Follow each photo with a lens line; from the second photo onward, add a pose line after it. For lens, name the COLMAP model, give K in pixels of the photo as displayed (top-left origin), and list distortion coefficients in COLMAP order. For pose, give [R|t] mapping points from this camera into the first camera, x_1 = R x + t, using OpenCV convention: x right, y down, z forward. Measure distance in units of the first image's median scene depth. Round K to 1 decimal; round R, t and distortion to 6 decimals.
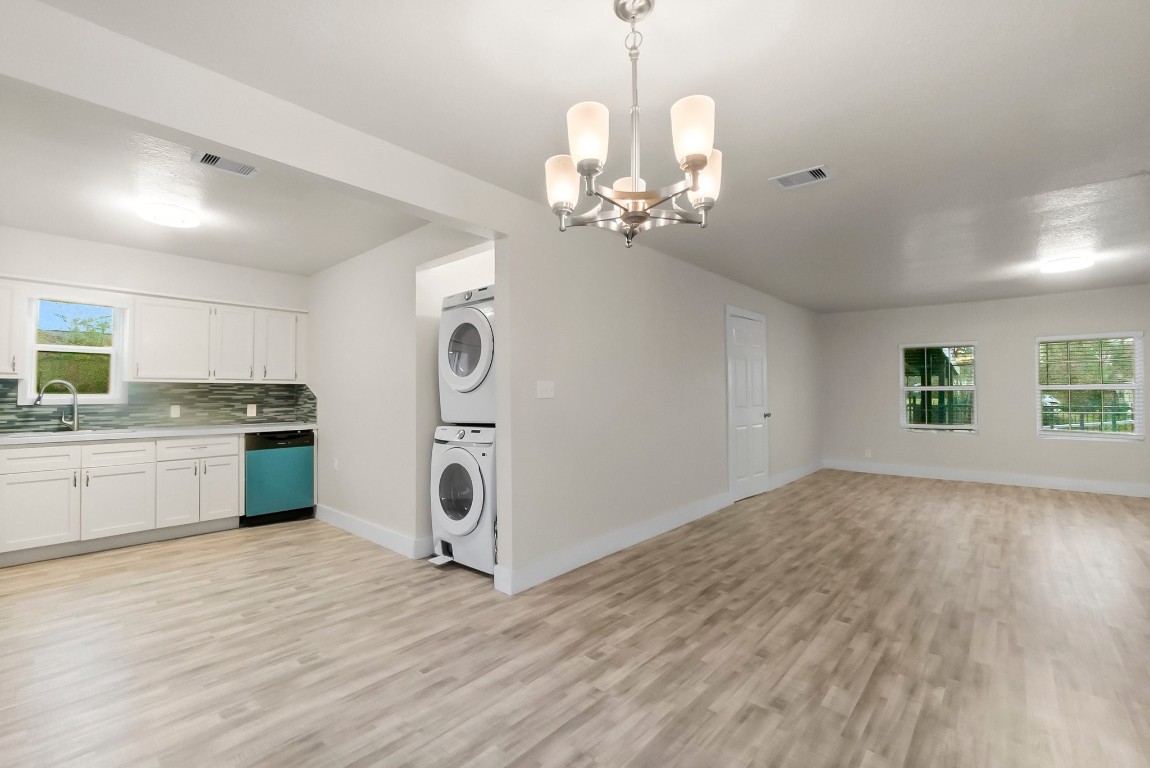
lens RADIAL K [[506.3, 0, 558.4], [0, 506.3, 380.6], [0, 0, 1]] dist [-0.016239, 0.007997]
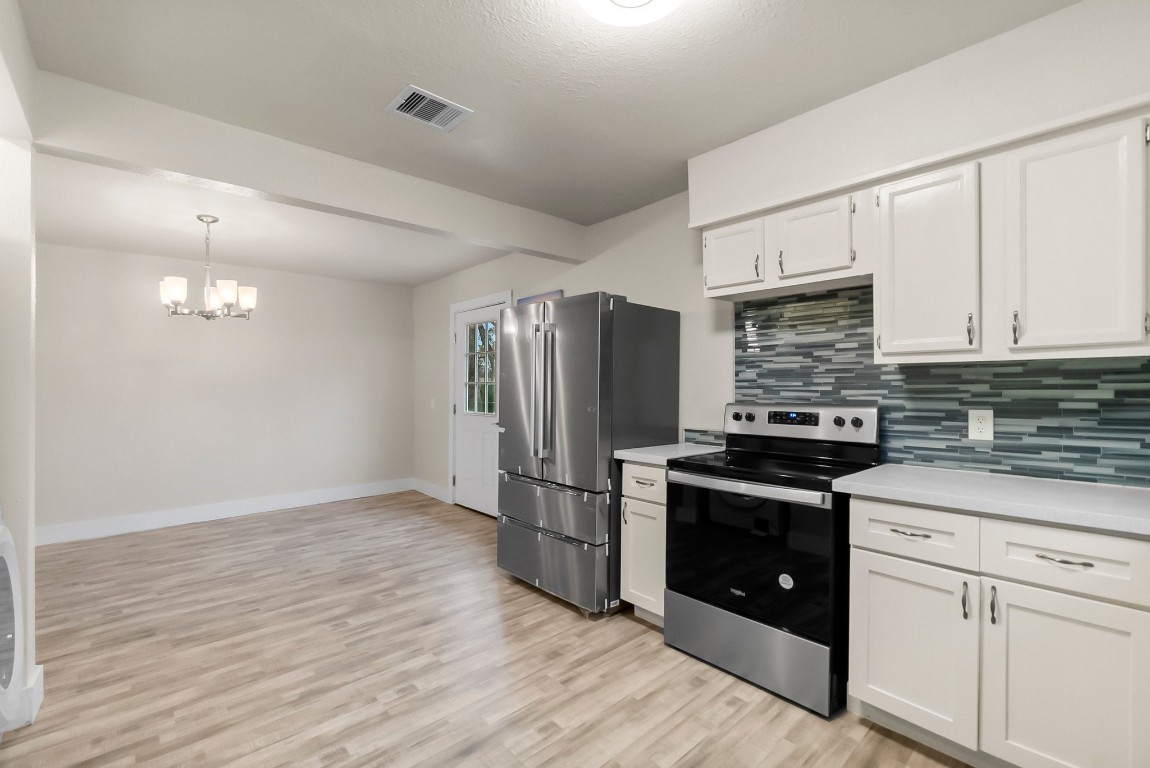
lens RADIAL K [[501.9, 0, 549.3], [0, 501.9, 387.3], [0, 0, 1]] dist [0.000325, 0.000038]
pose [[-0.993243, 0.005129, 0.115938, -0.618951], [0.002302, 0.999697, -0.024504, 0.021693], [-0.116029, -0.024072, -0.992954, 1.171987]]
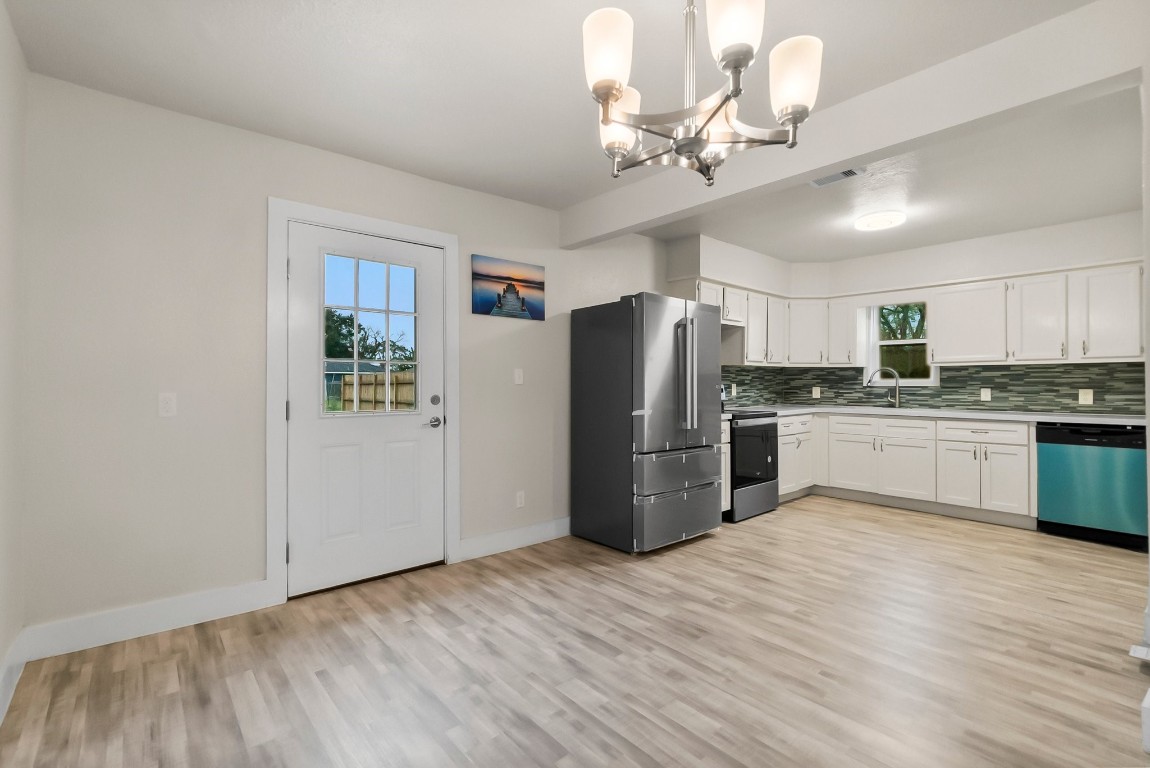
lens RADIAL K [[506.3, 0, 558.4], [0, 506.3, 380.6], [0, 0, 1]] dist [-0.016239, 0.007997]
pose [[-0.132575, -0.003257, -0.991168, 0.373805], [0.026563, 0.999624, -0.006838, 0.021004], [0.990817, -0.027235, -0.132439, 0.350337]]
